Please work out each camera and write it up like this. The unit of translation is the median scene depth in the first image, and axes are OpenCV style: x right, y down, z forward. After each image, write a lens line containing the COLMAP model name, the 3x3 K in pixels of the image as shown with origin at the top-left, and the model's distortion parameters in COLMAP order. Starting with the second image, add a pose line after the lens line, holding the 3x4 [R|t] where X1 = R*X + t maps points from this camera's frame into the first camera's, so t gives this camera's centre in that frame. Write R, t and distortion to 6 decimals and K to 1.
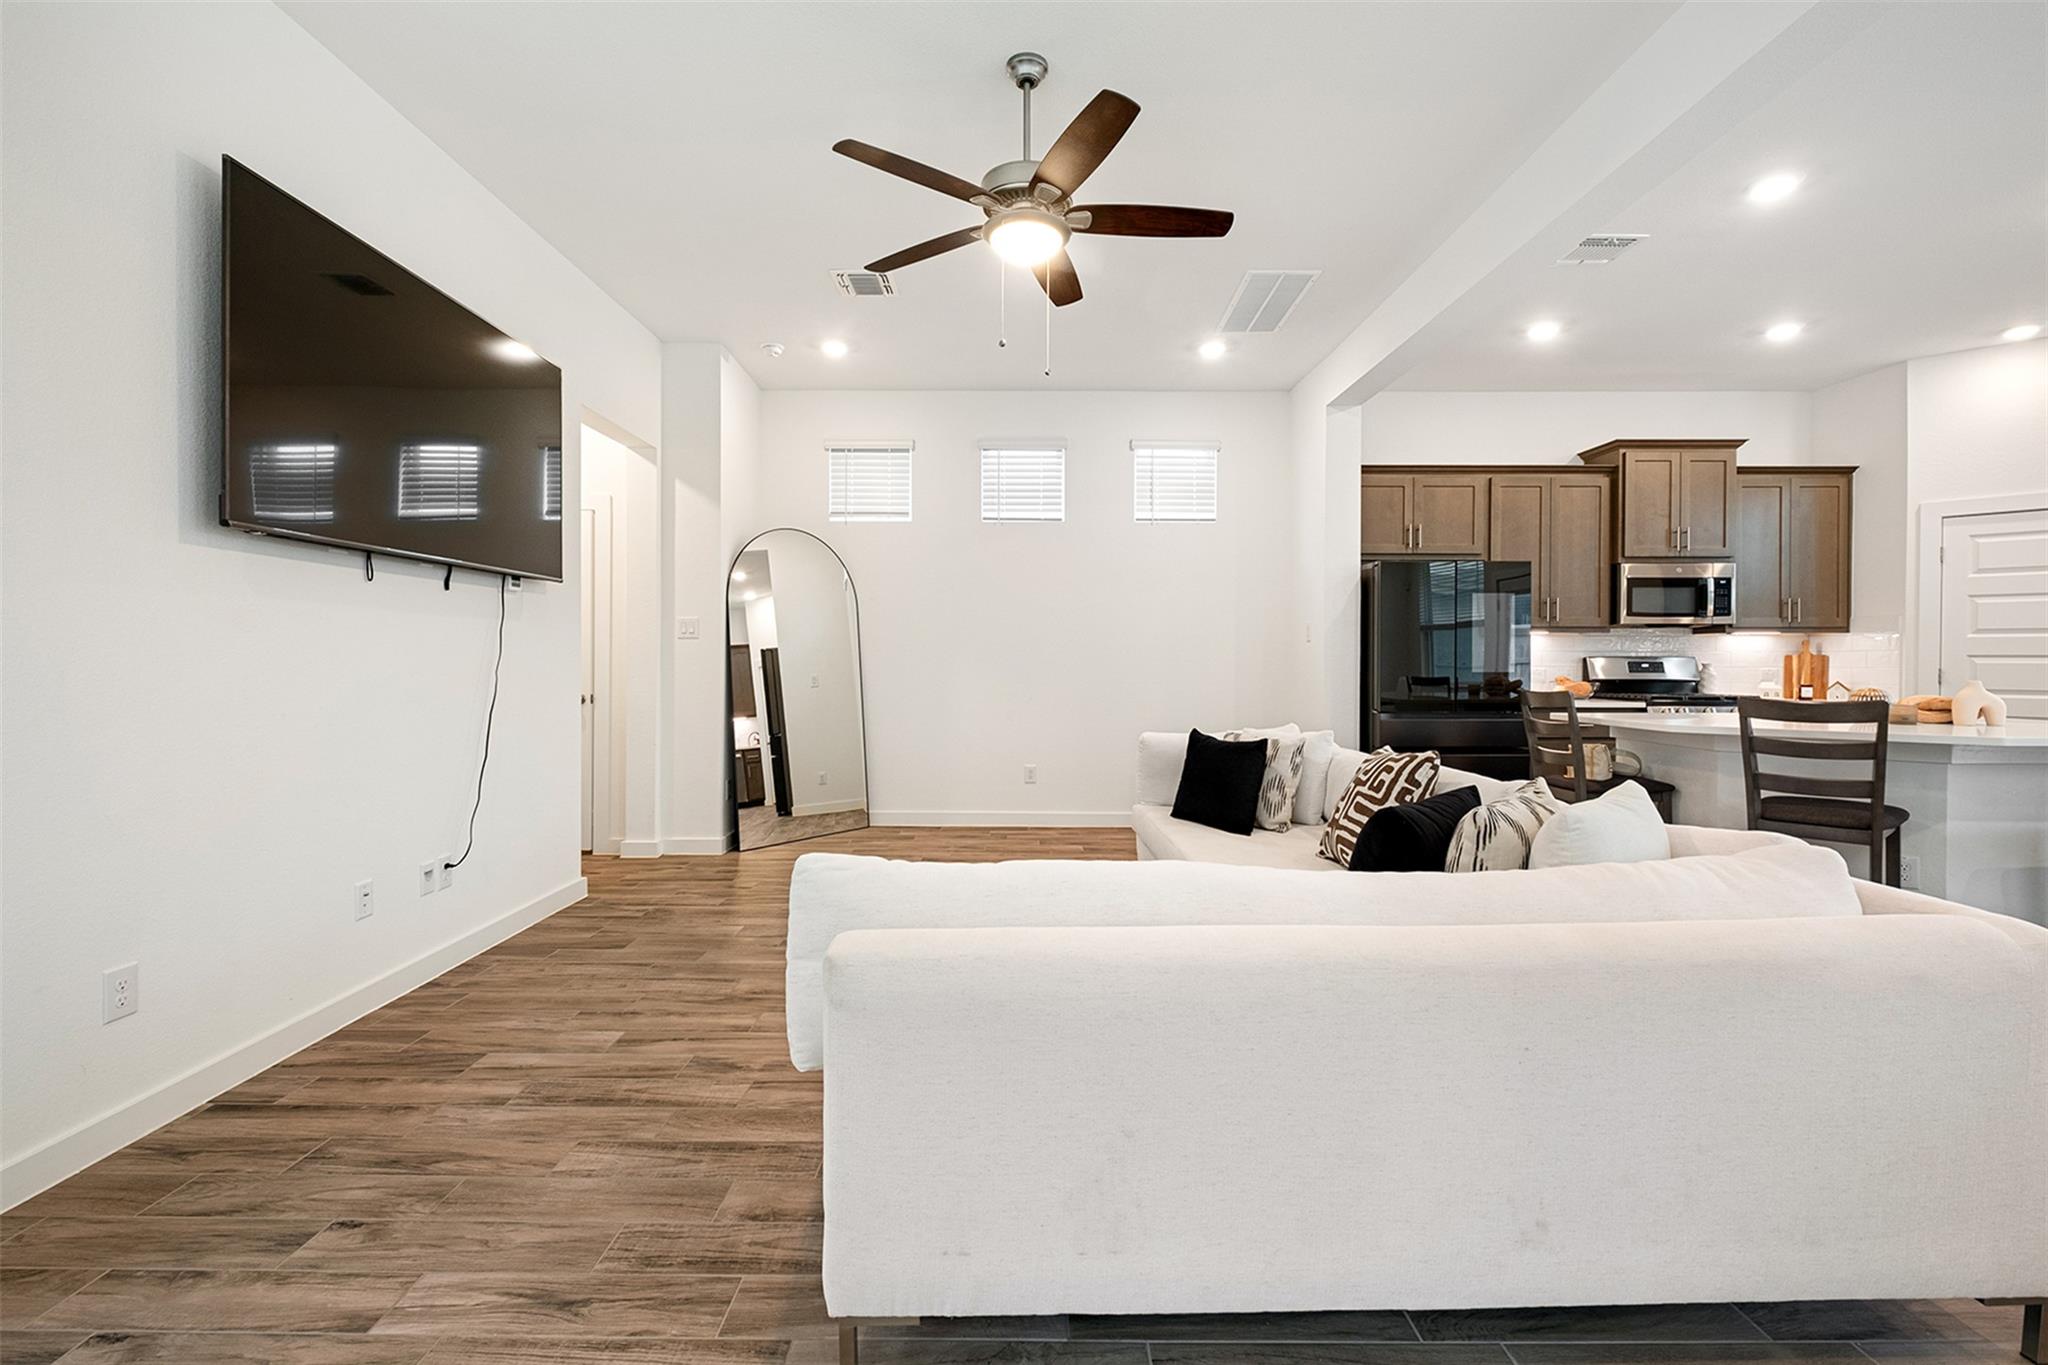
lens RADIAL K [[886.3, 0, 1016.3], [0, 886.3, 670.9], [0, 0, 1]] dist [0.002445, -0.005074]
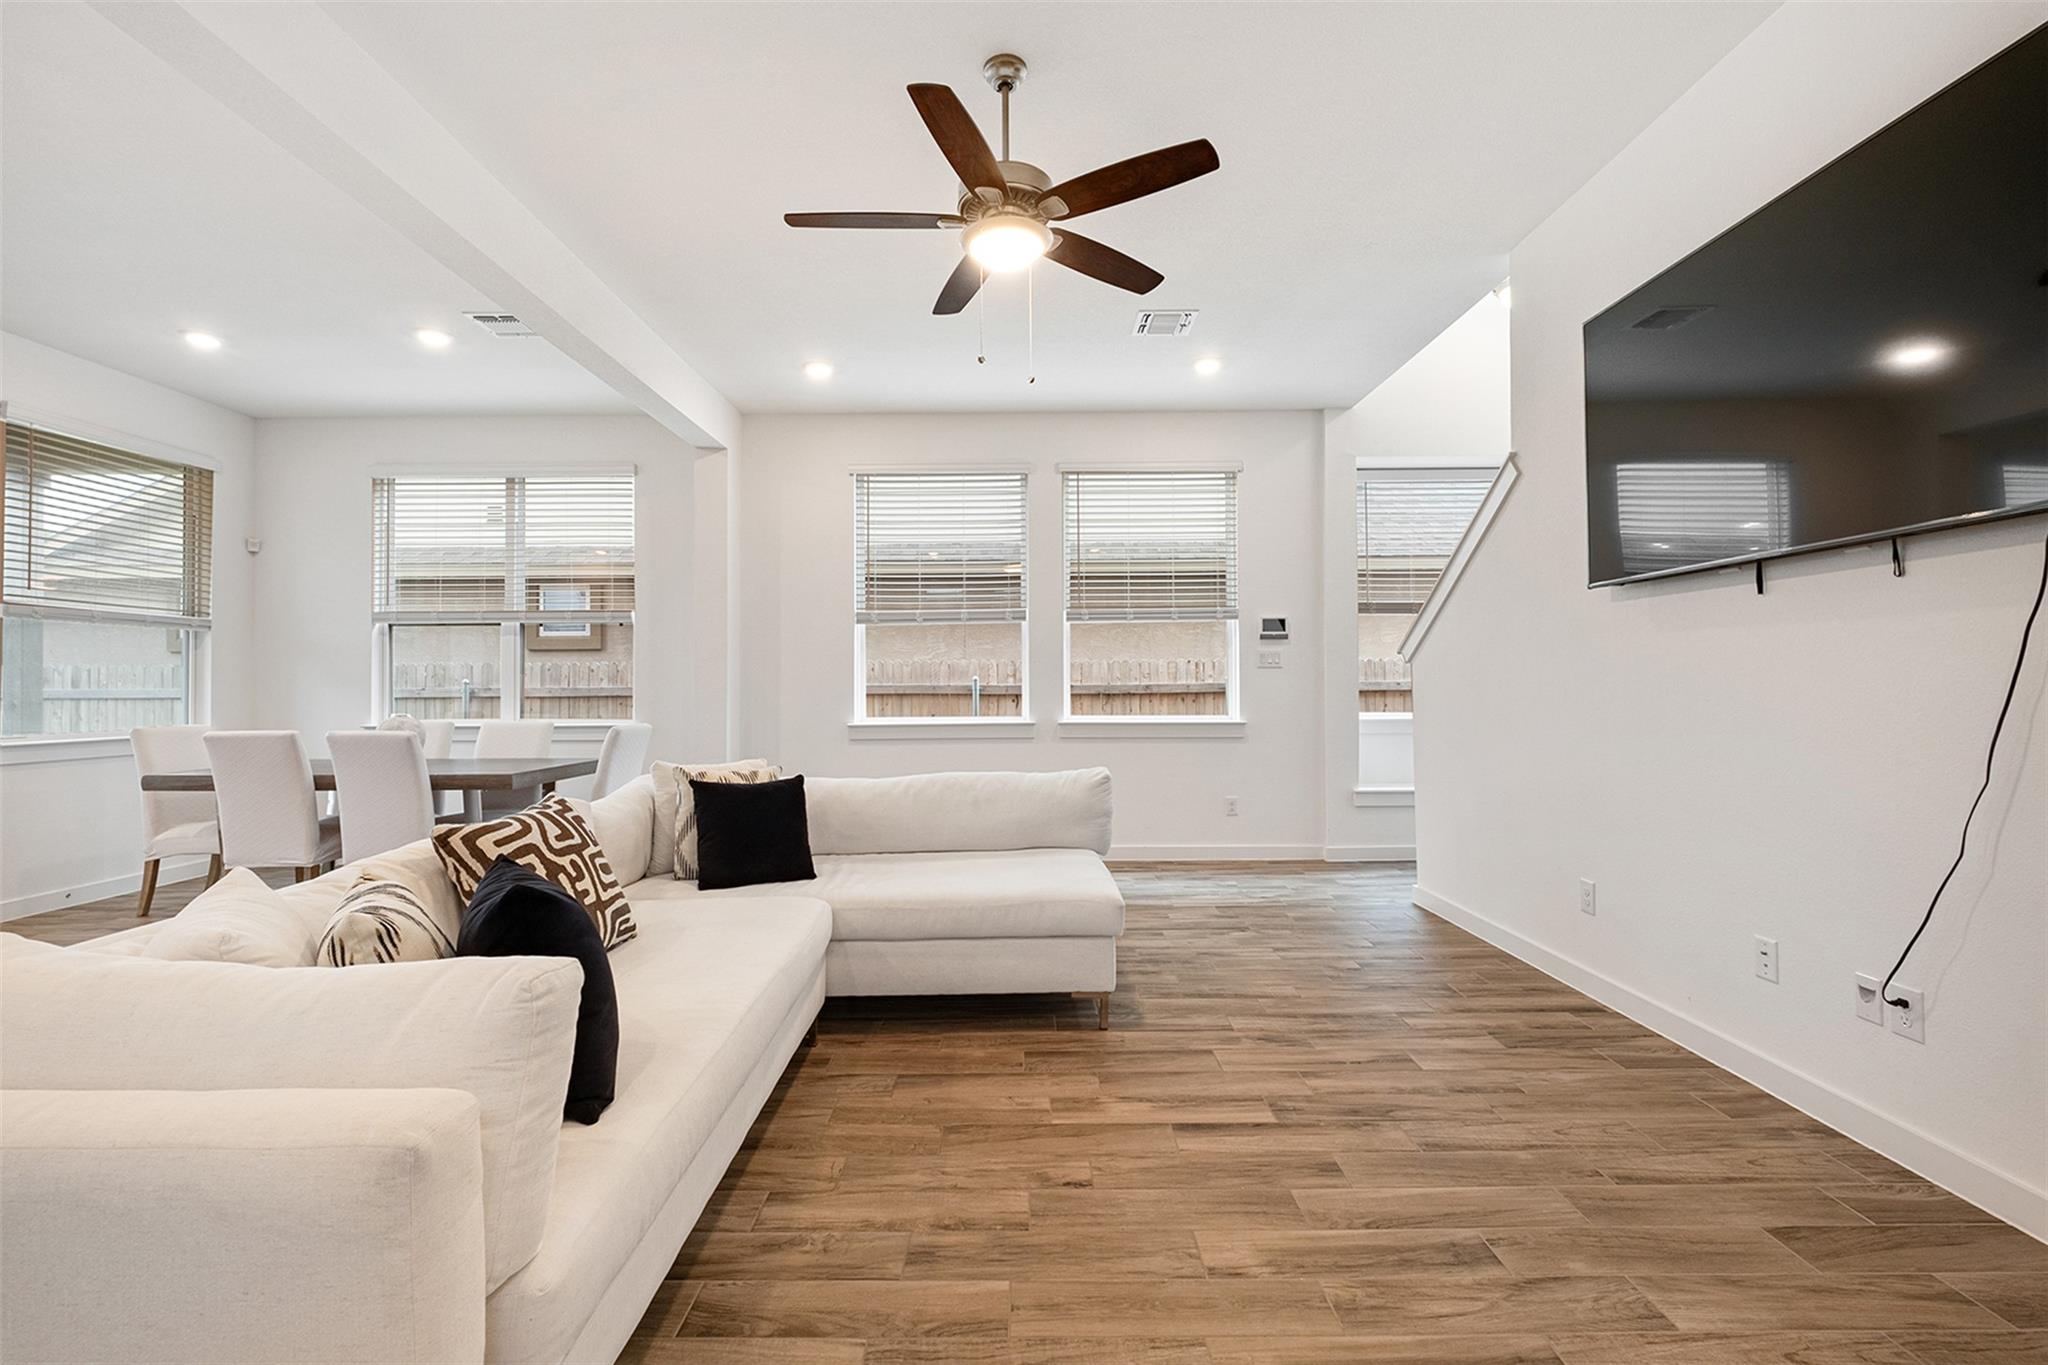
lens RADIAL K [[886.3, 0, 1012.7], [0, 886.3, 674.2], [0, 0, 1]] dist [0.002445, -0.005074]
pose [[-0.999987, 0.004125, 0.003029, 0.002992], [0.004117, 0.999988, -0.002717, -0.018426], [-0.003041, -0.002704, -0.999992, 1.441074]]
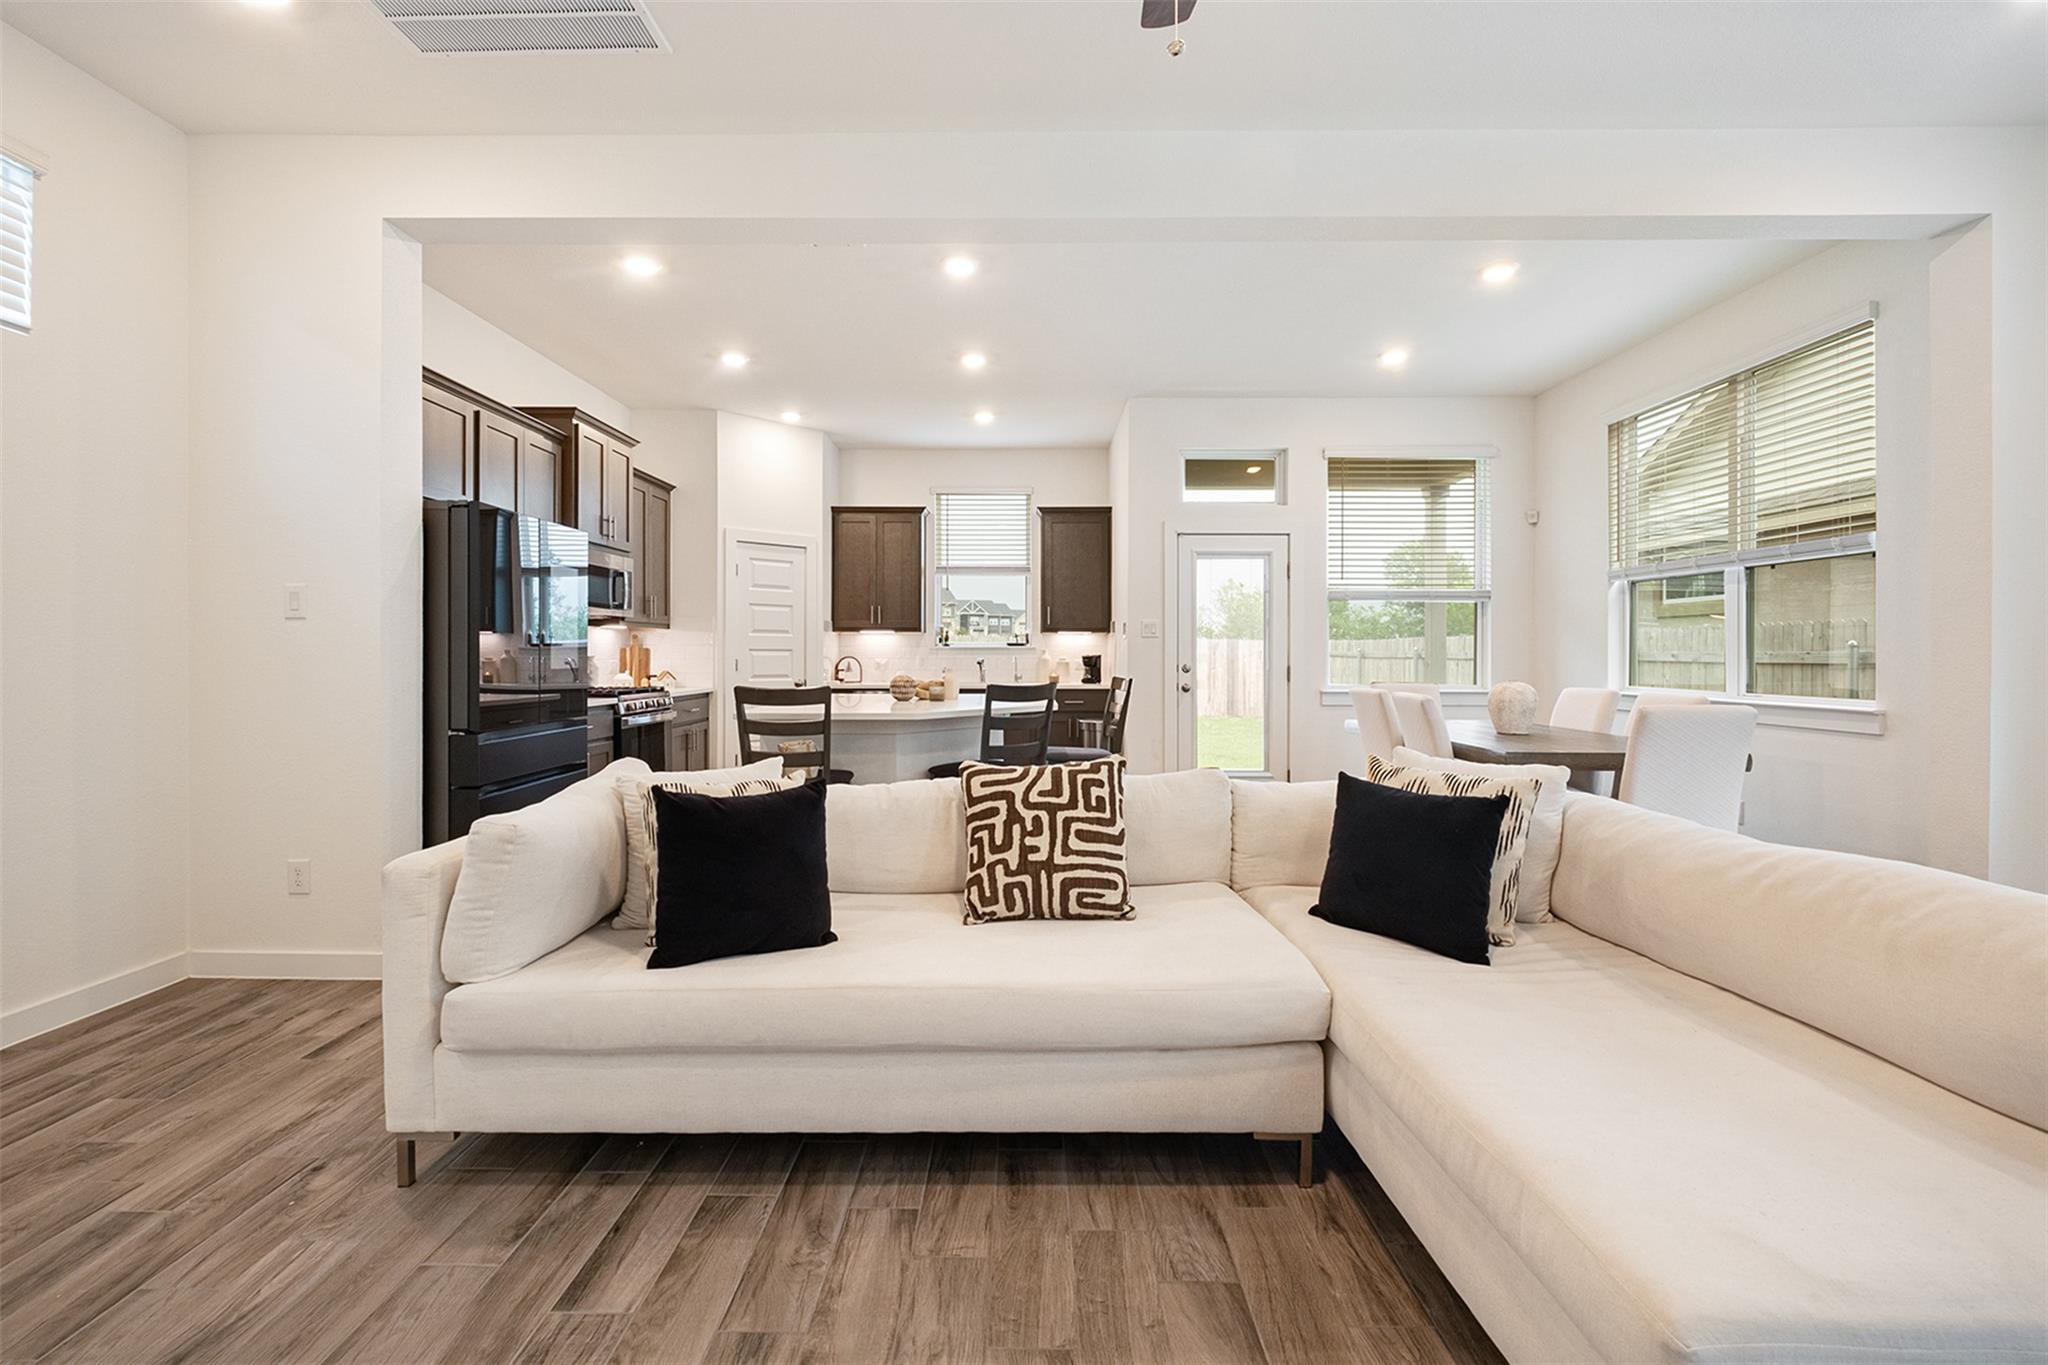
lens RADIAL K [[886.3, 0, 1014.1], [0, 886.3, 663.7], [0, 0, 1]] dist [0.002445, -0.005074]
pose [[0.009891, -0.012493, 0.999873, -0.334614], [0.010235, 0.999871, 0.012392, -0.011301], [-0.999899, 0.010111, 0.010017, 0.834332]]
